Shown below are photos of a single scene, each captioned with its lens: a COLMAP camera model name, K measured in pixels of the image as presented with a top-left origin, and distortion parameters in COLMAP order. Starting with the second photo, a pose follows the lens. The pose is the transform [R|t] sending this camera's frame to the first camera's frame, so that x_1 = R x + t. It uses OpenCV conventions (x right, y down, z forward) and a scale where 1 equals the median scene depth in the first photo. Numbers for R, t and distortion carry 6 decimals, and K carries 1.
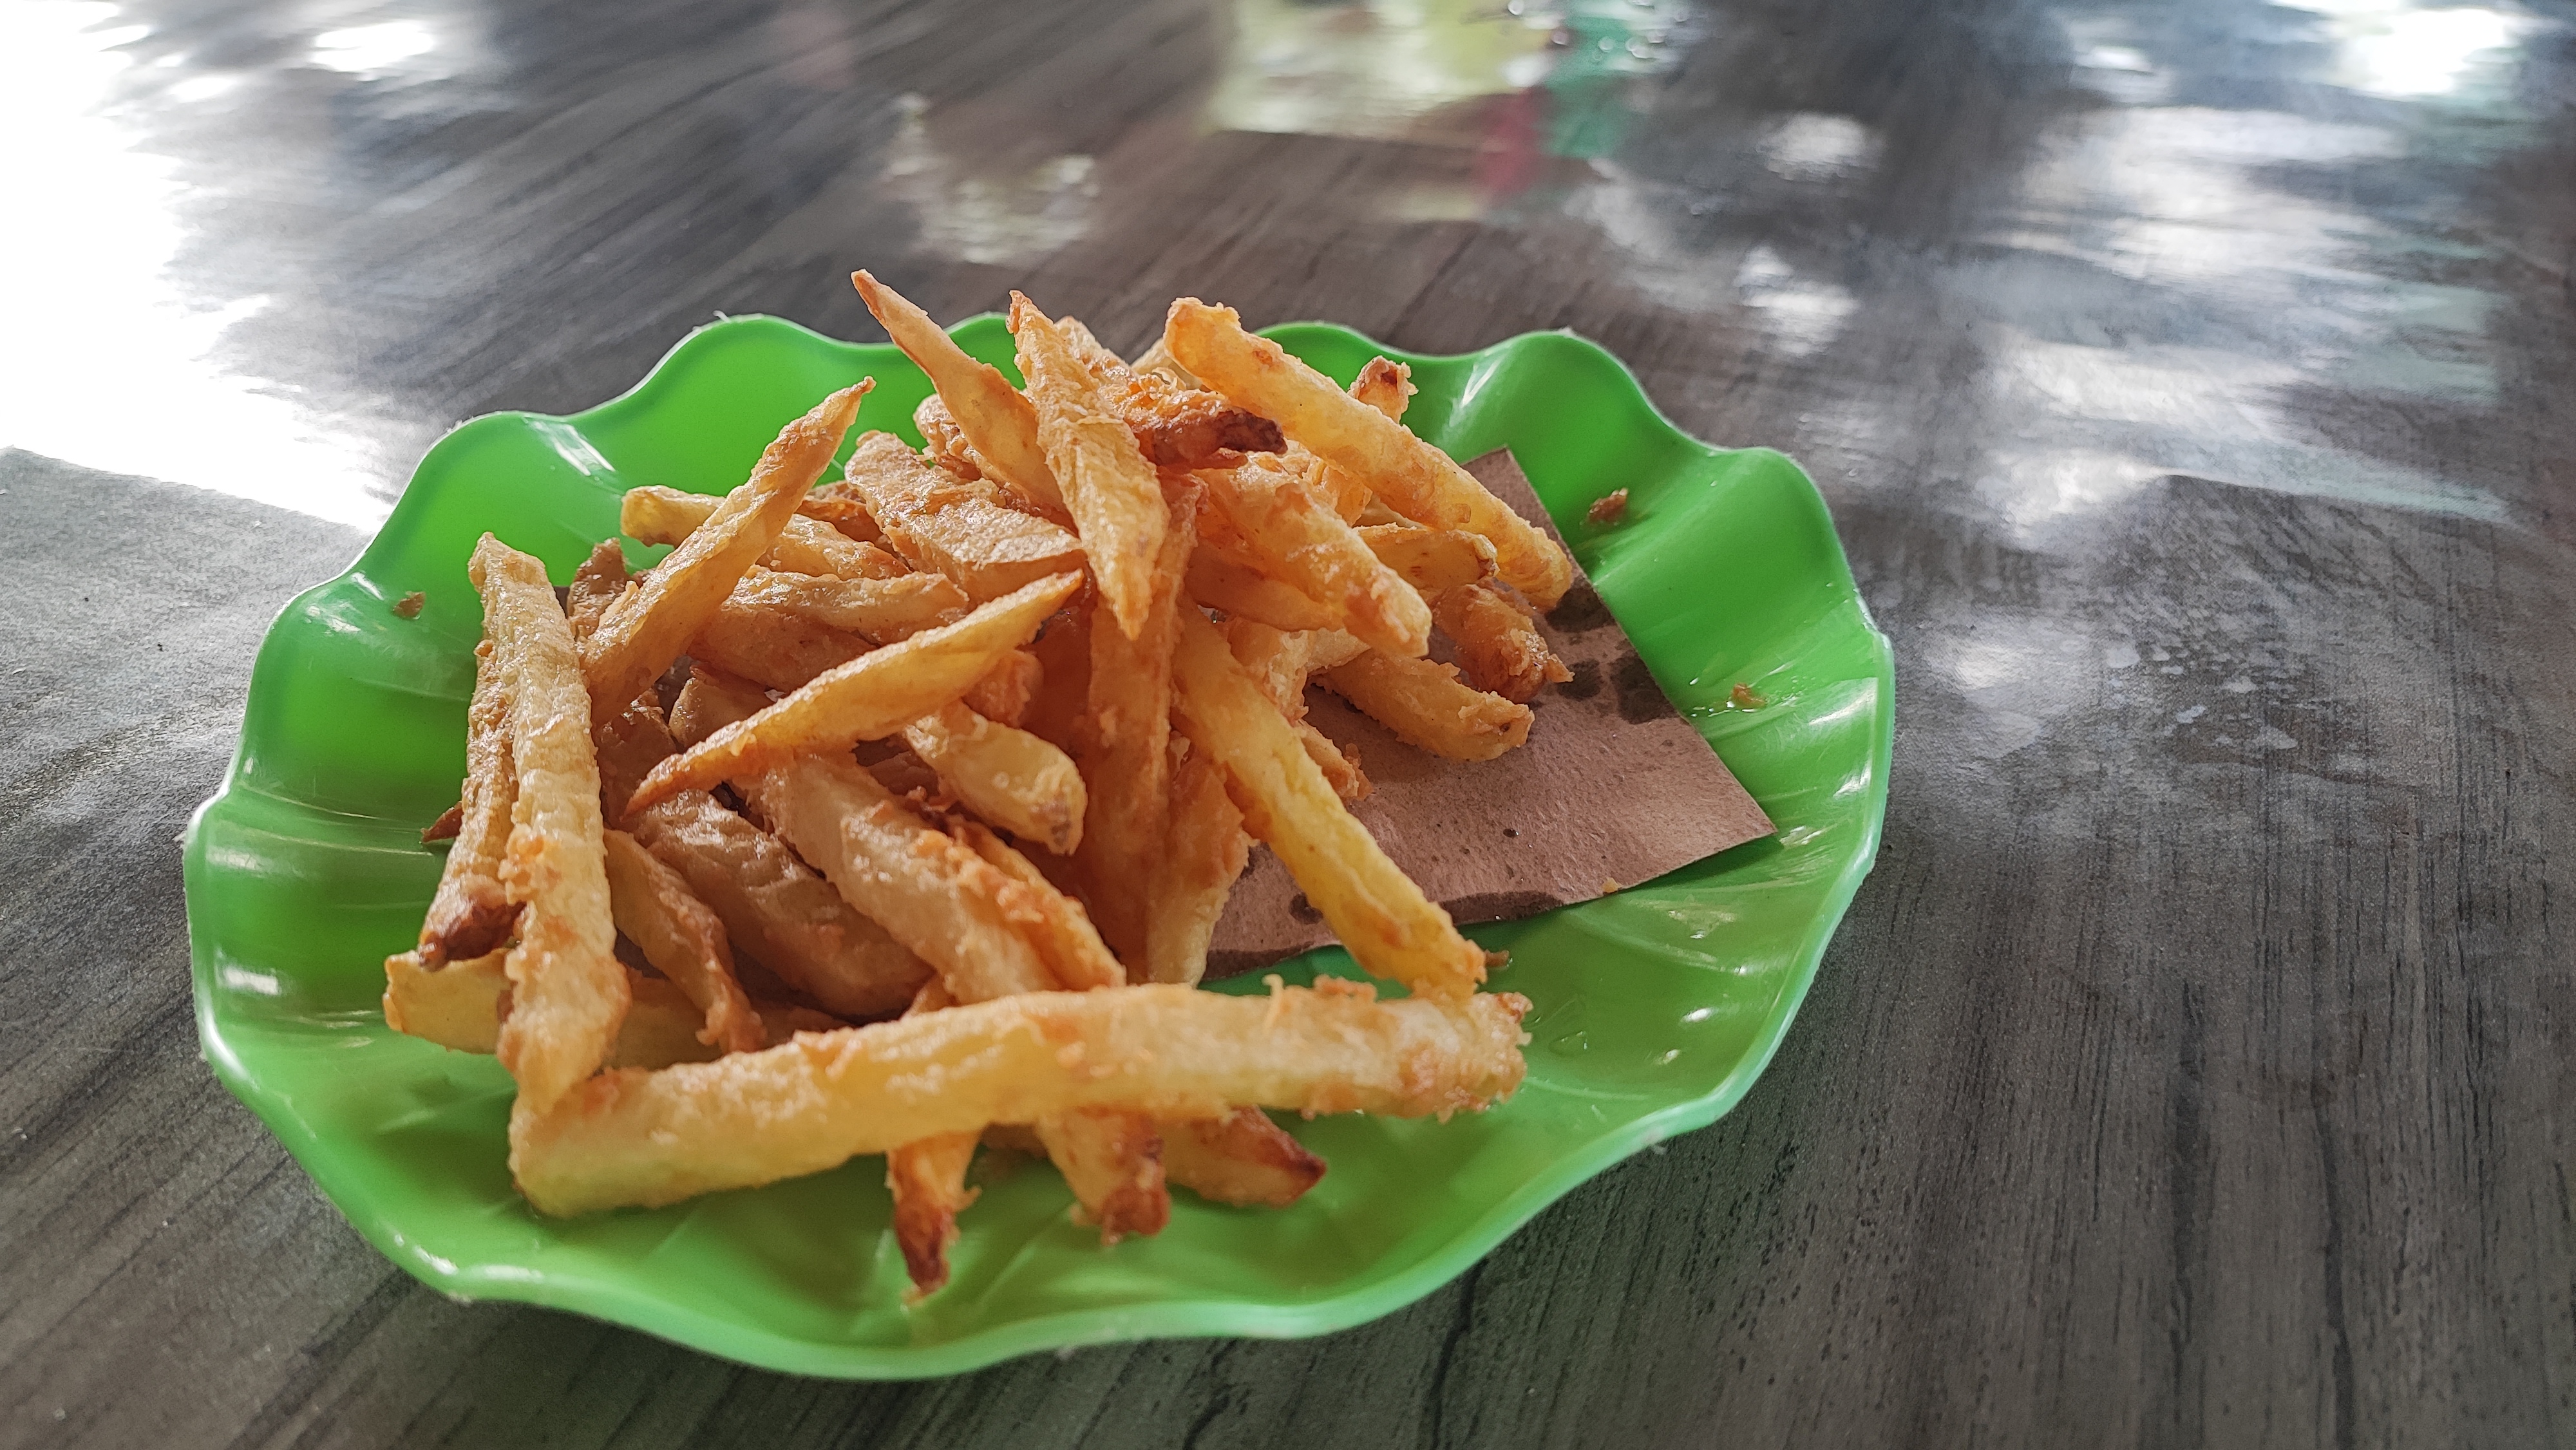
lens RADIAL K [[1875.0, 0, 1288.0], [0, 1875.0, 725.0], [0, 0, 1]] dist [0.007090, -0.021841]
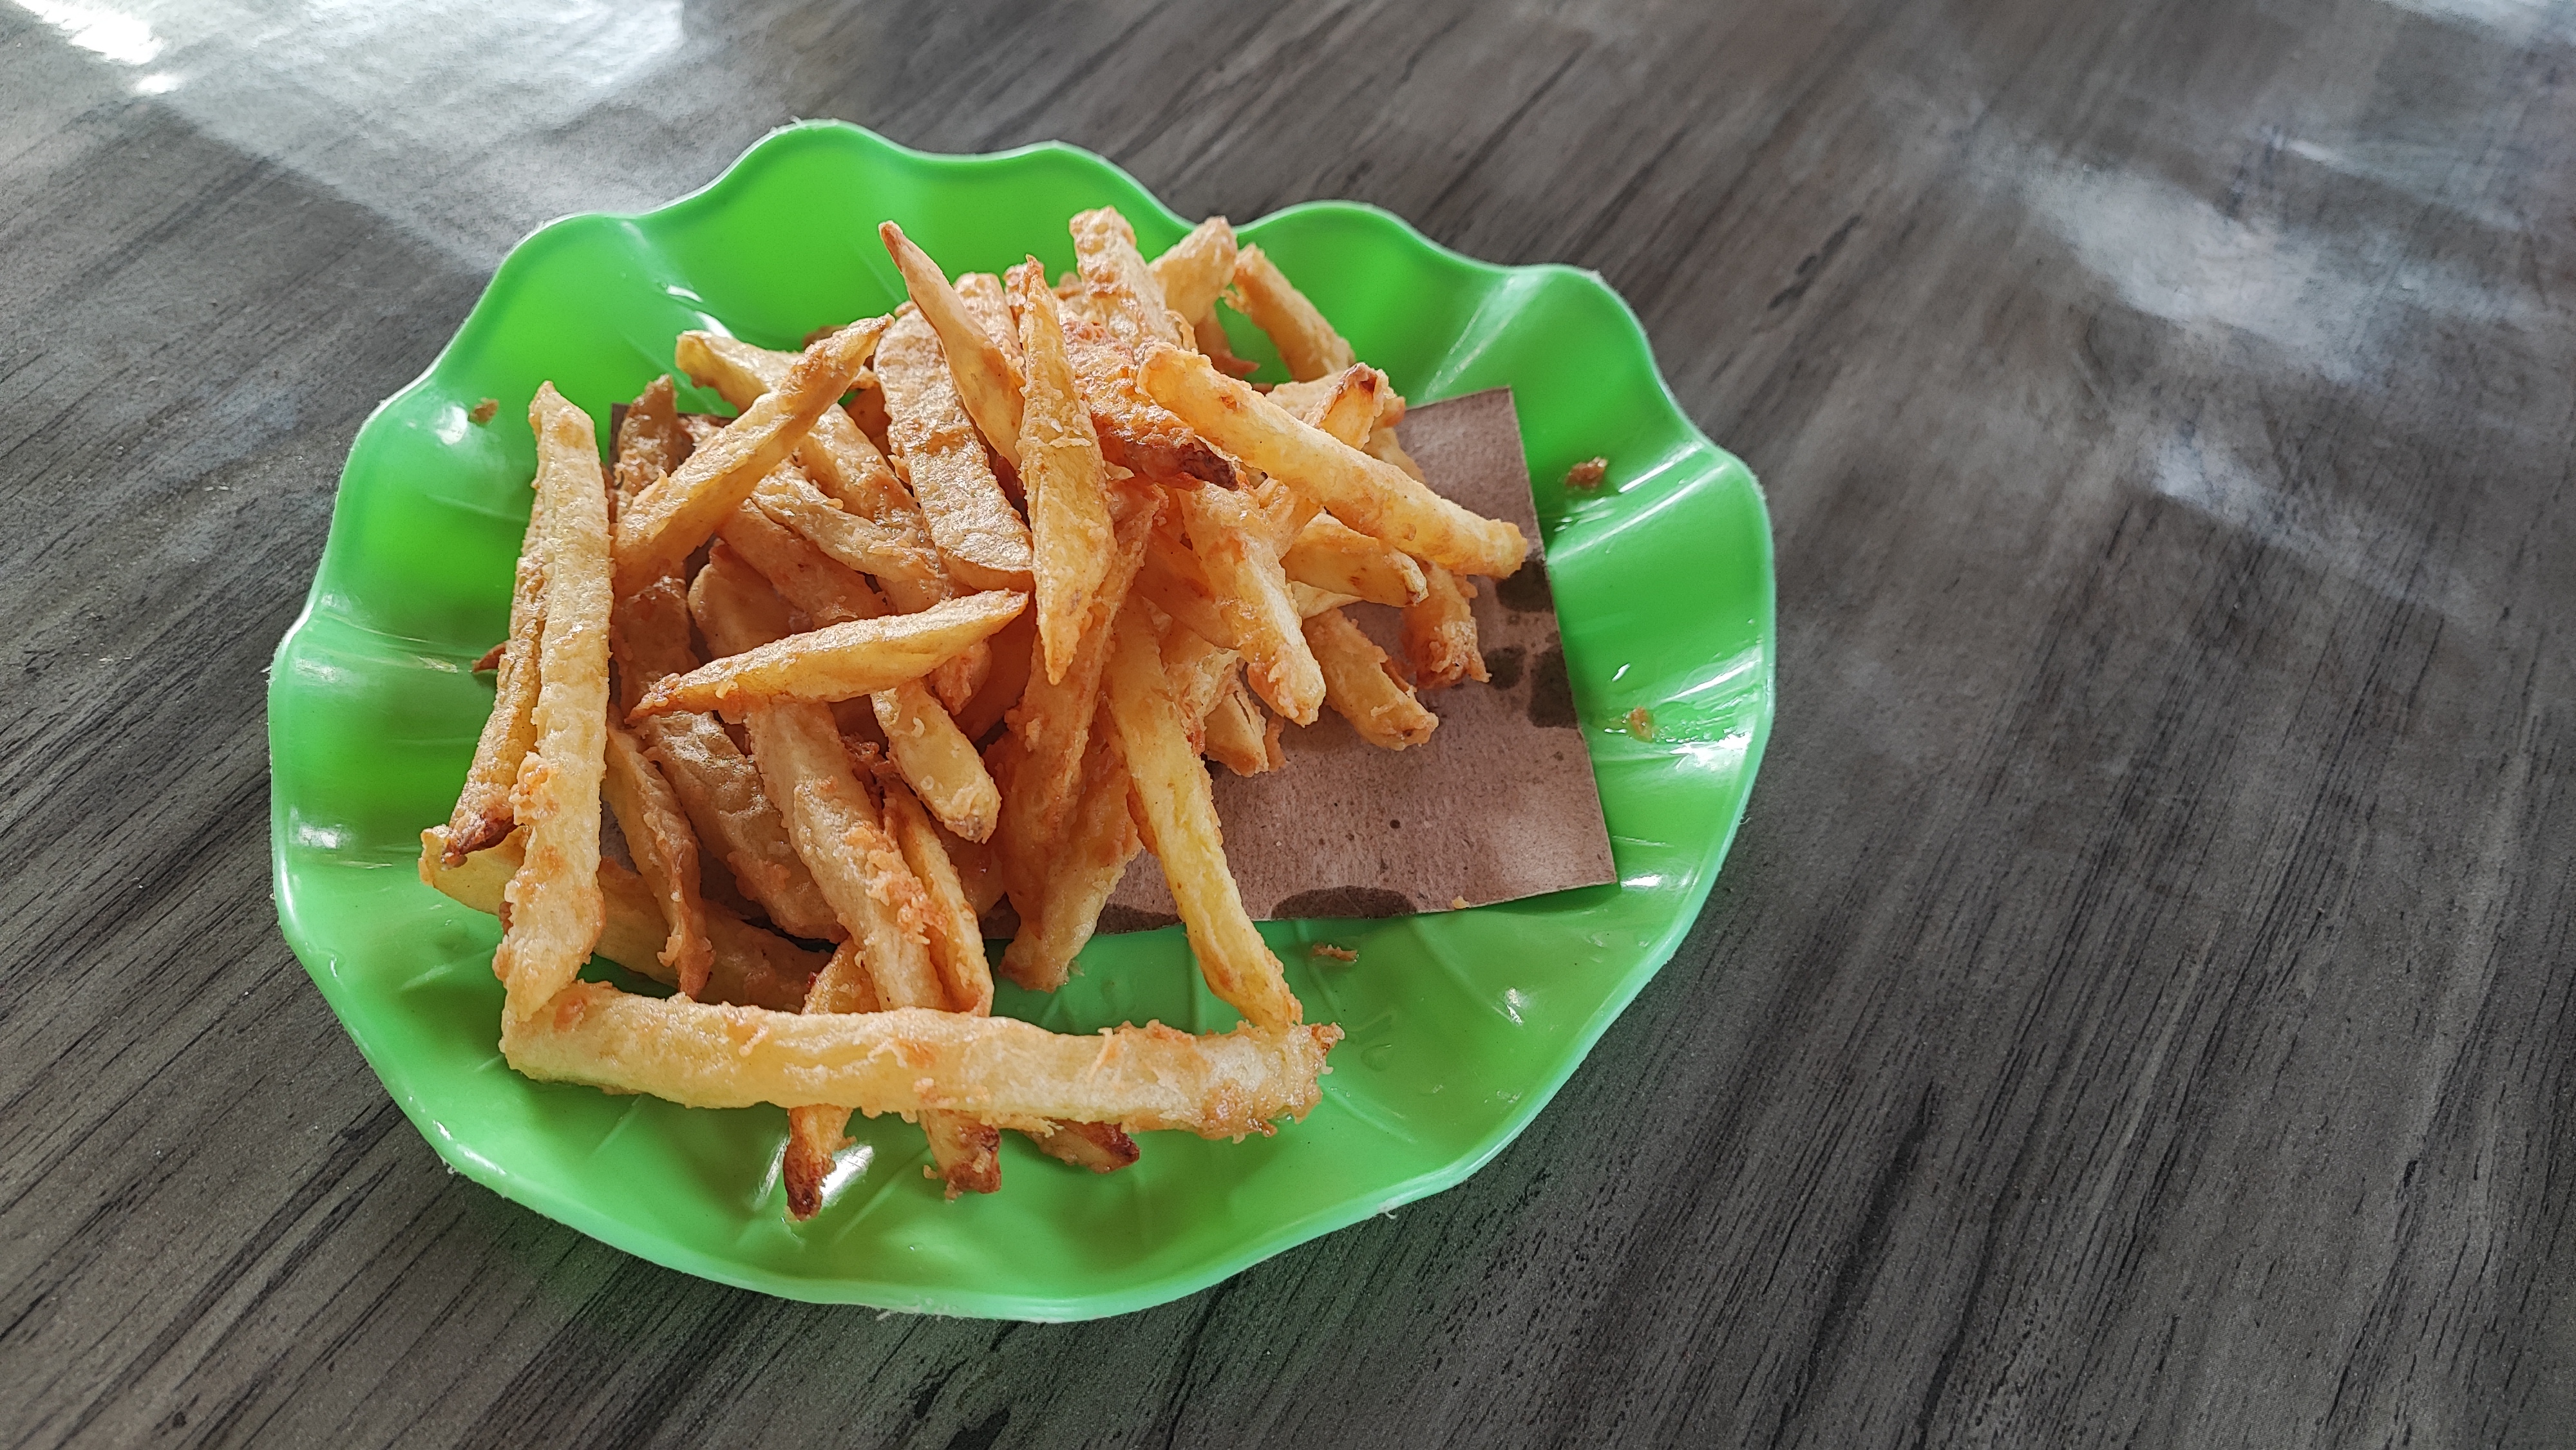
lens RADIAL K [[1864.2, 0, 1283.4], [0, 1864.2, 714.7], [0, 0, 1]] dist [0.000375, -0.007350]
pose [[0.983686, 0.173094, -0.049002, 0.109979], [-0.154177, 0.951523, 0.266147, -0.339708], [0.092695, -0.254250, 0.962686, -0.088024]]
